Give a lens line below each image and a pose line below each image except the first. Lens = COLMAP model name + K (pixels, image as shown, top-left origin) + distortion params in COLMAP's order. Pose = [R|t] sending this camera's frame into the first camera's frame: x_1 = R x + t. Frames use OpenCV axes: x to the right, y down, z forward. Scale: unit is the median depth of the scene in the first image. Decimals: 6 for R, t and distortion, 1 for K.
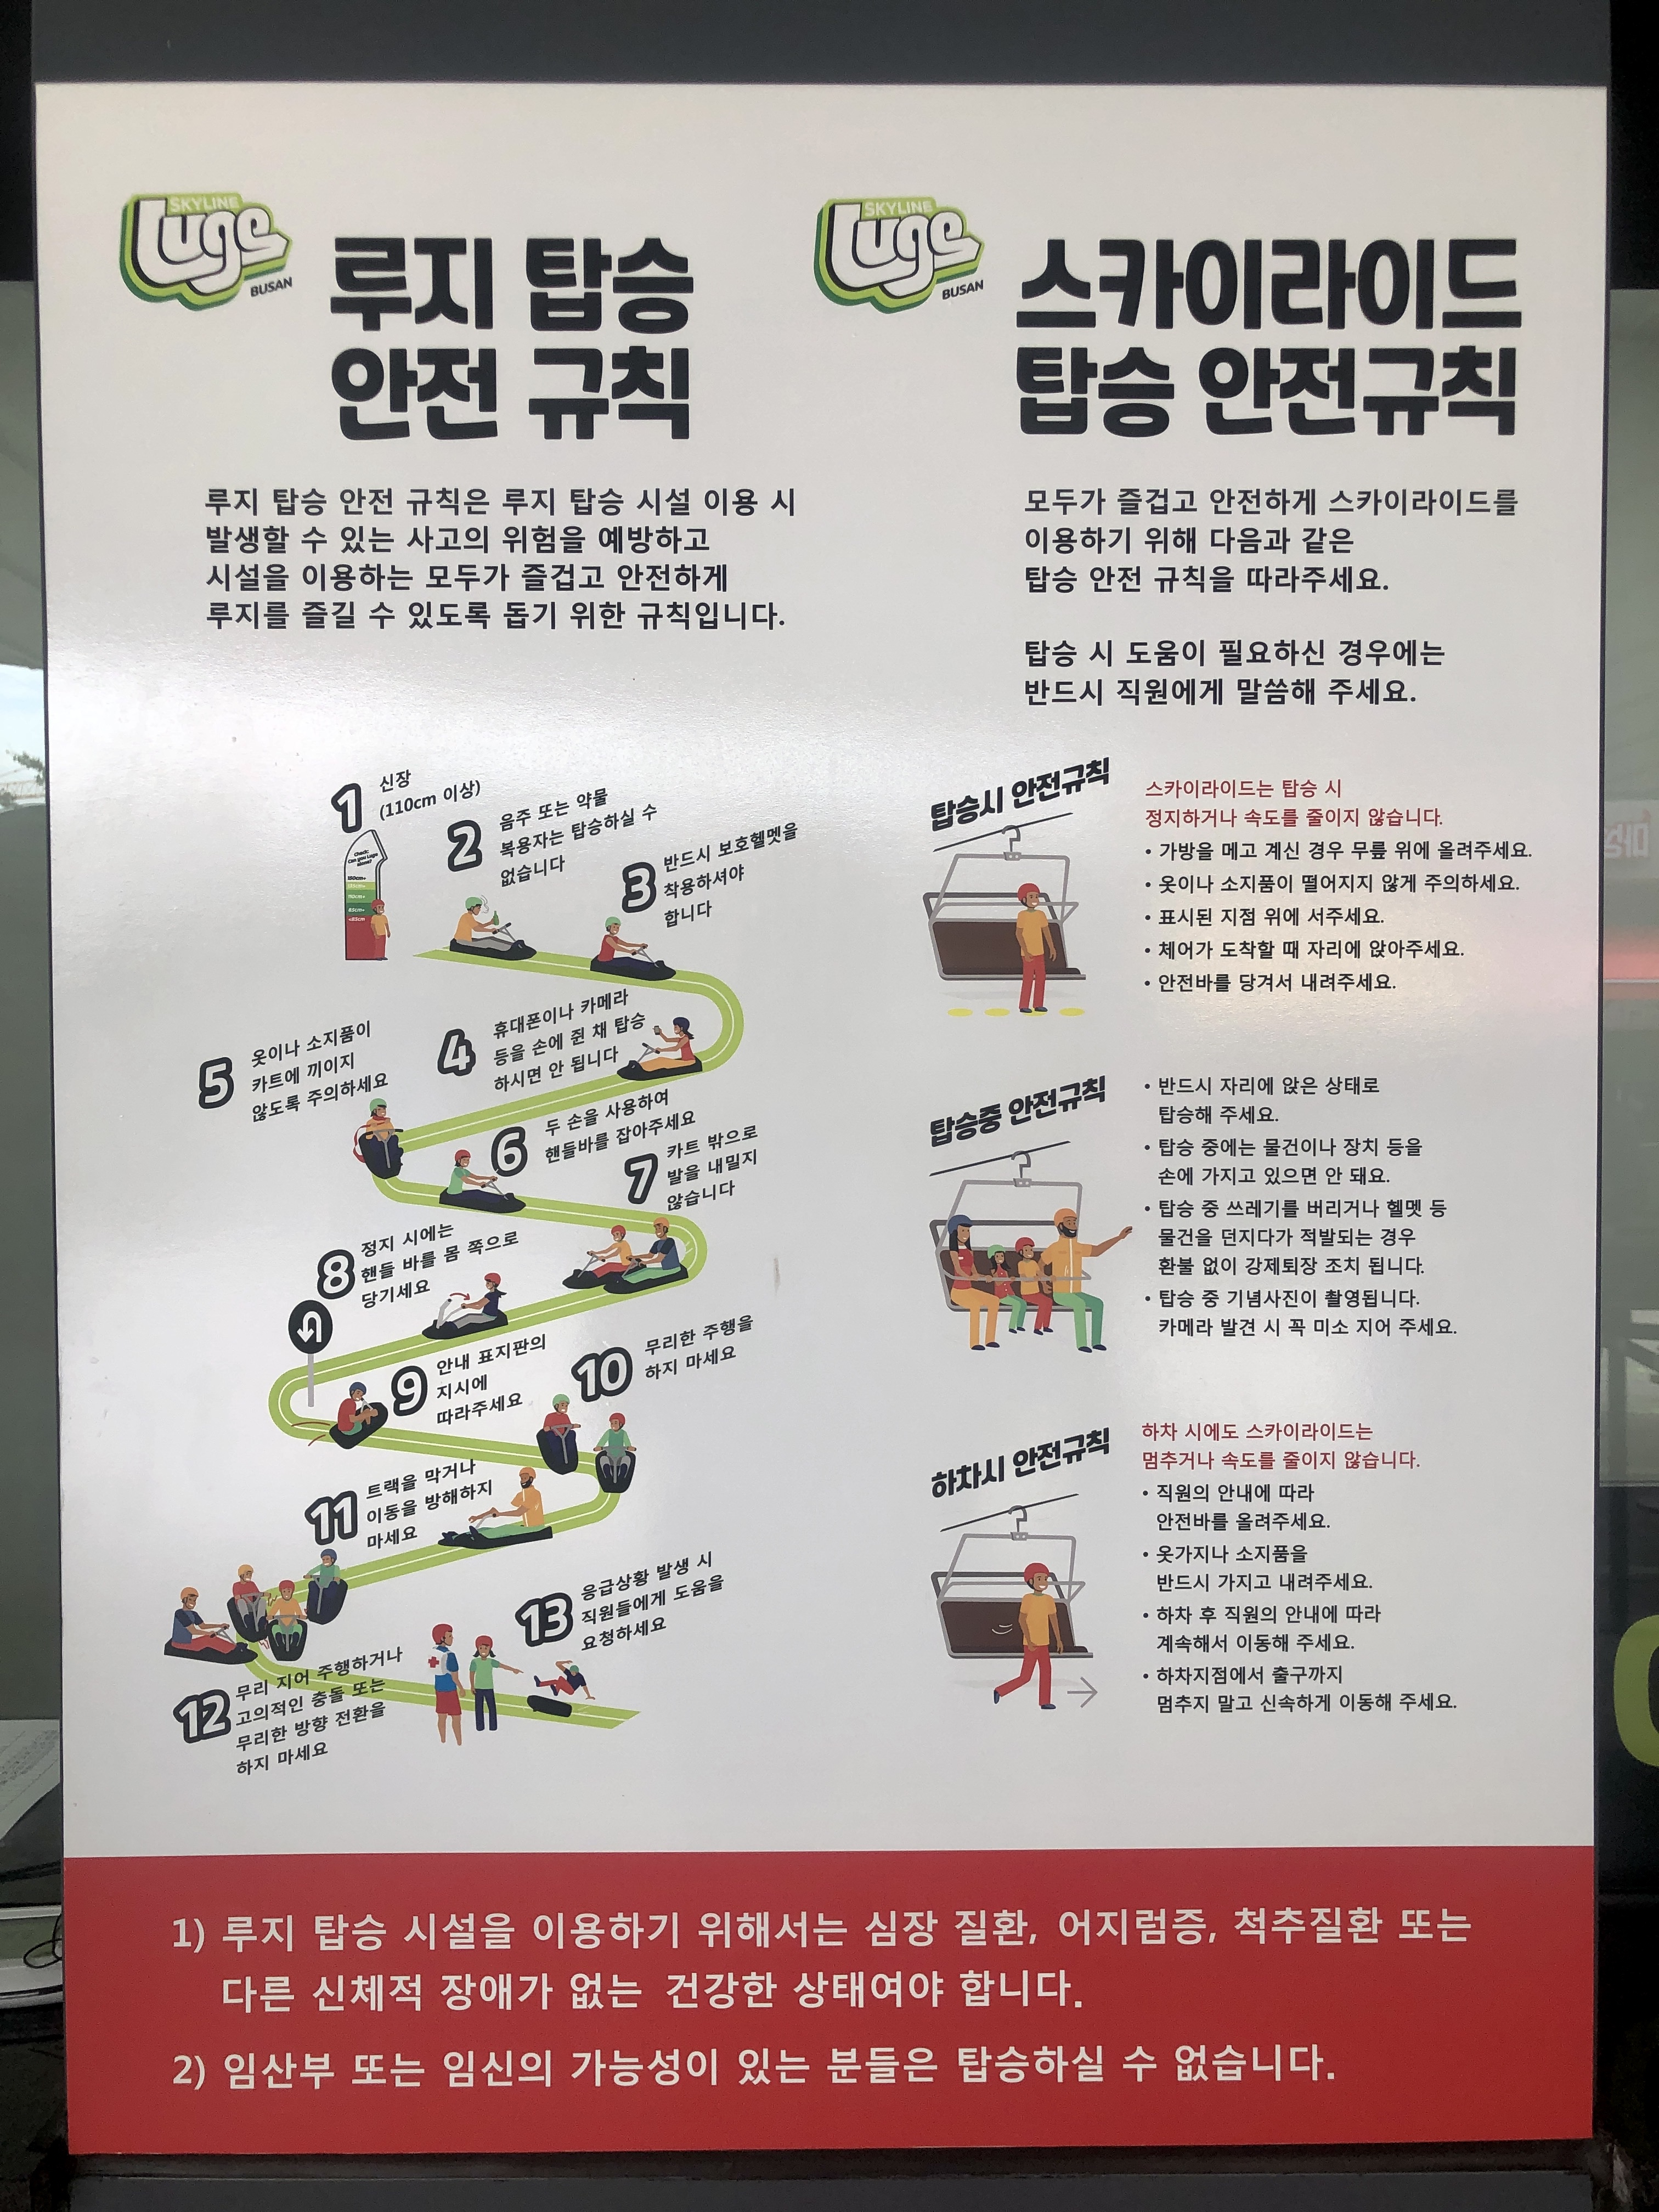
lens RADIAL K [[1784.8, 0, 828.0], [0, 1784.8, 1113.9], [0, 0, 1]] dist [0.020041, -0.001973]
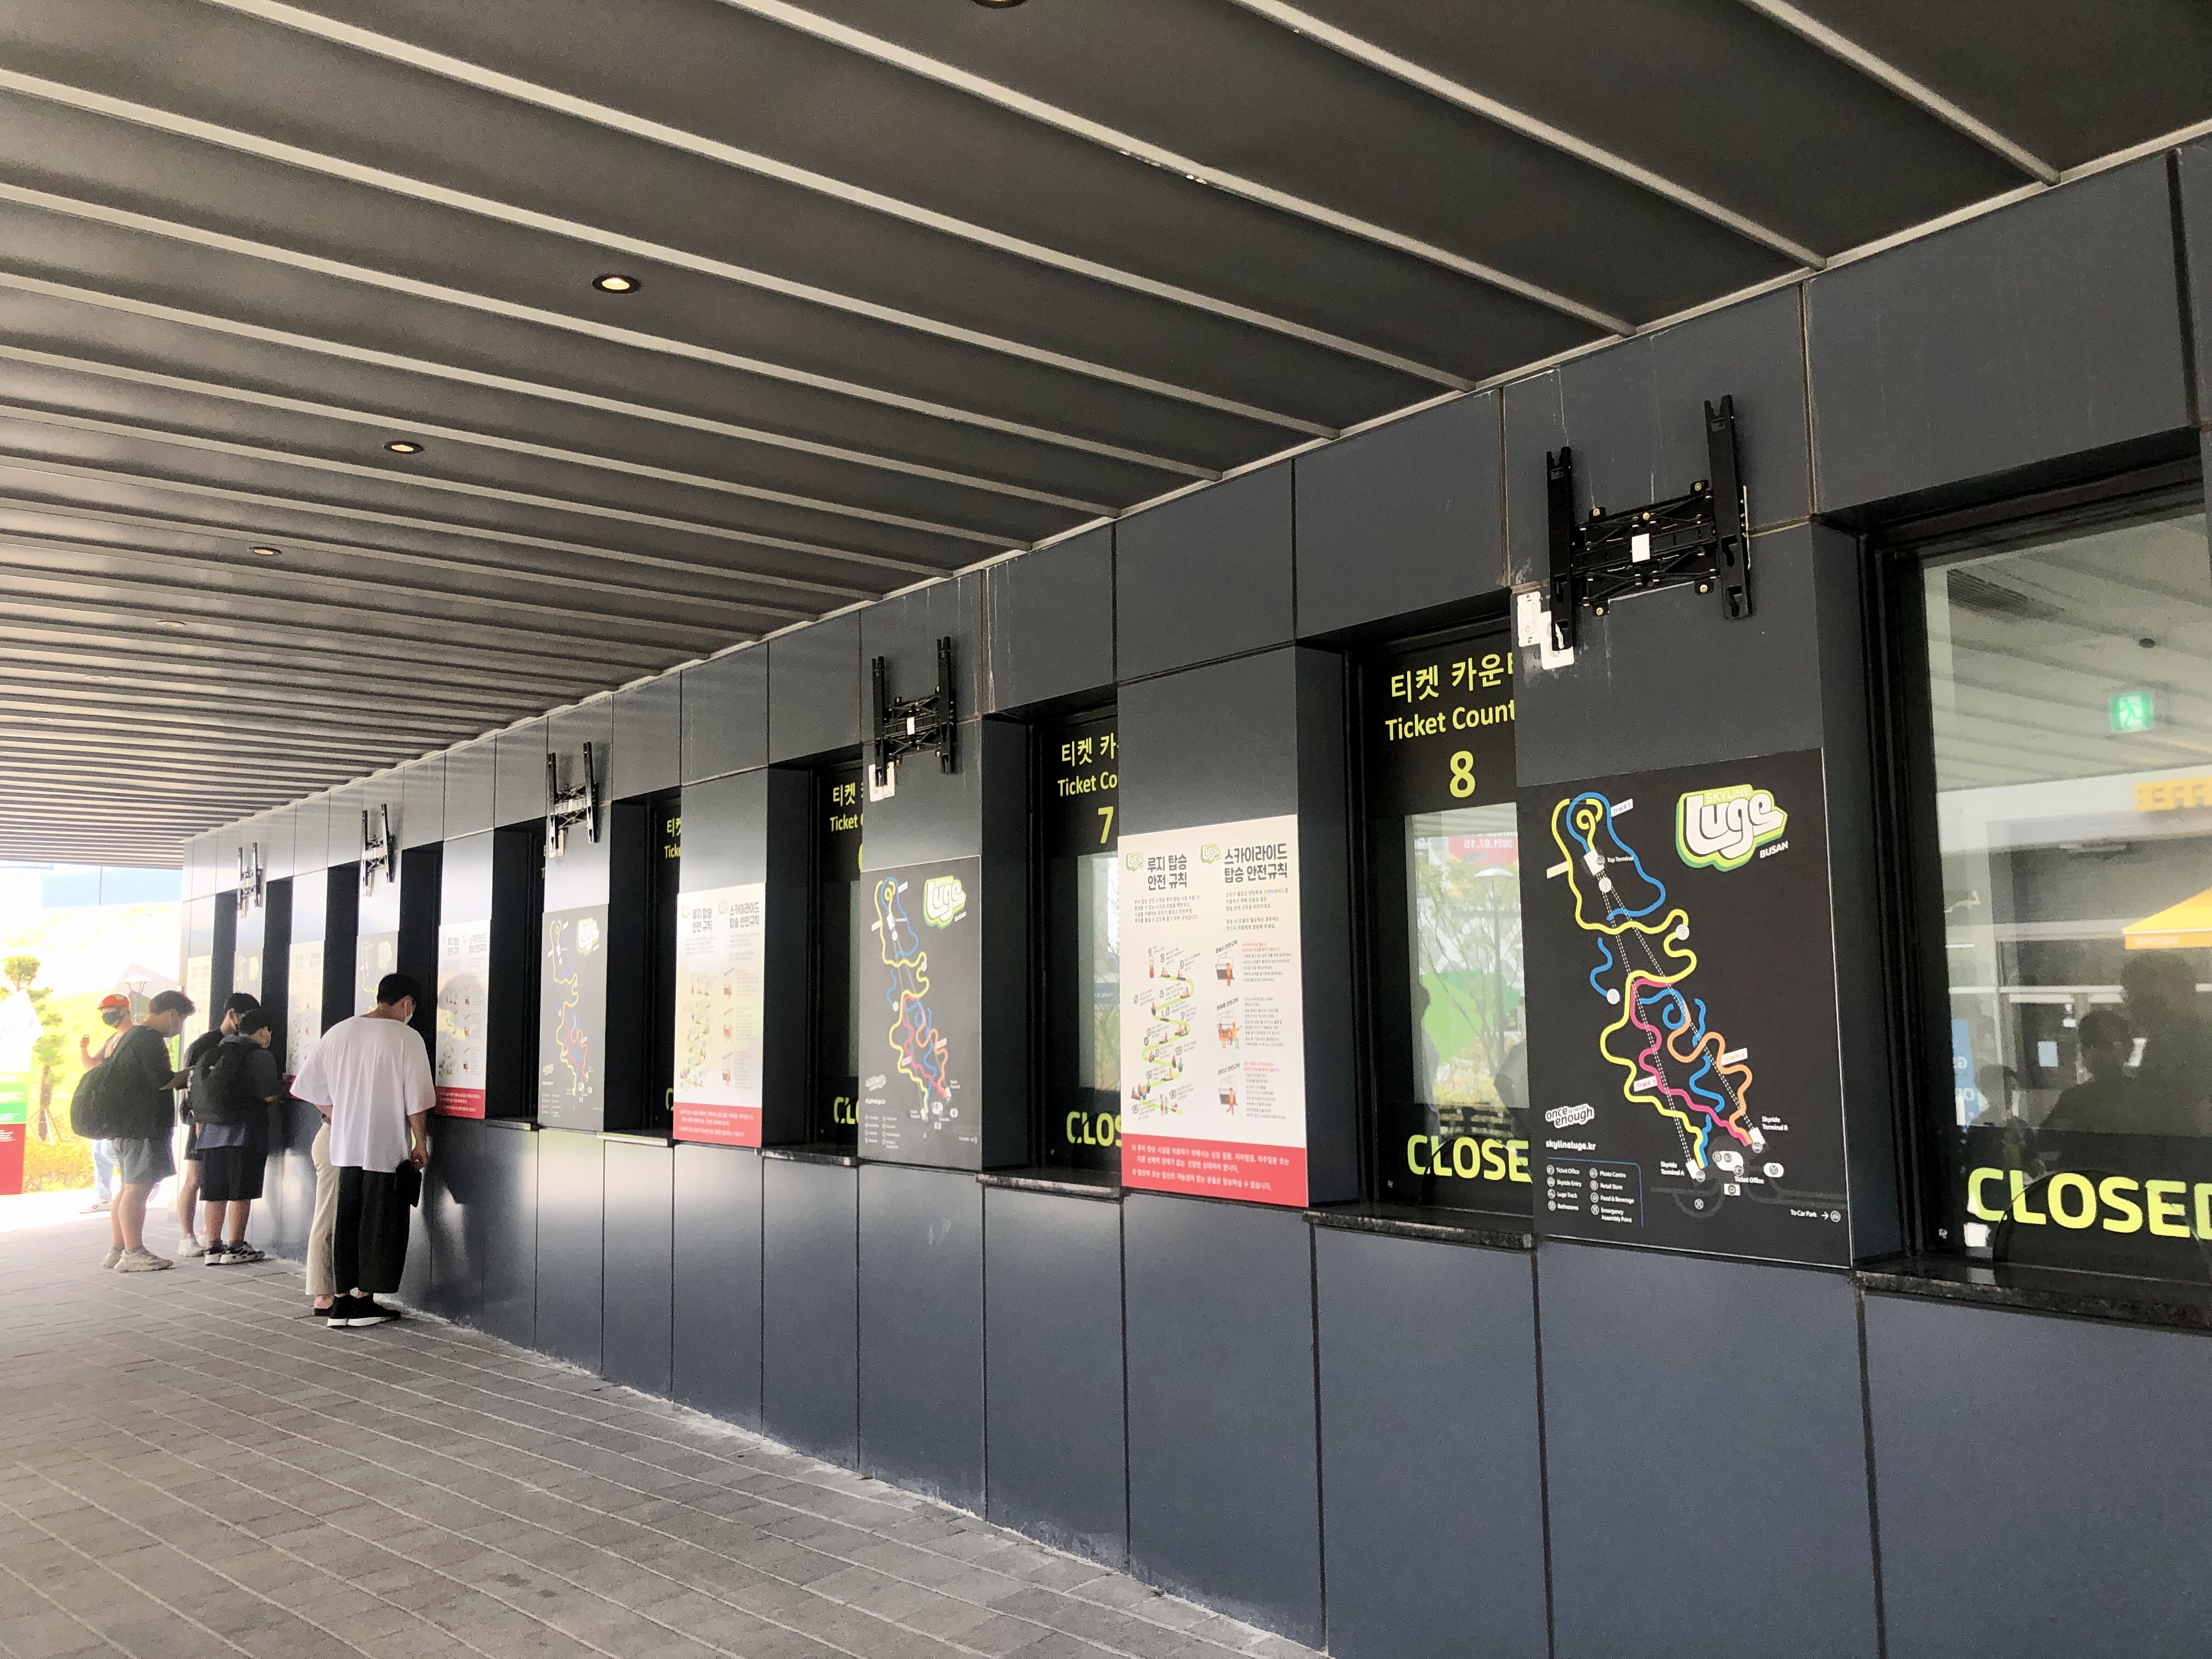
lens RADIAL K [[1784.8, 0, 1106.0], [0, 1784.8, 829.5], [0, 0, 1]] dist [0.020041, -0.001973]
pose [[0.611273, -0.078607, -0.787507, 4.252948], [-0.018332, 0.993382, -0.113386, 0.095197], [0.791208, 0.083746, 0.605786, -2.674902]]
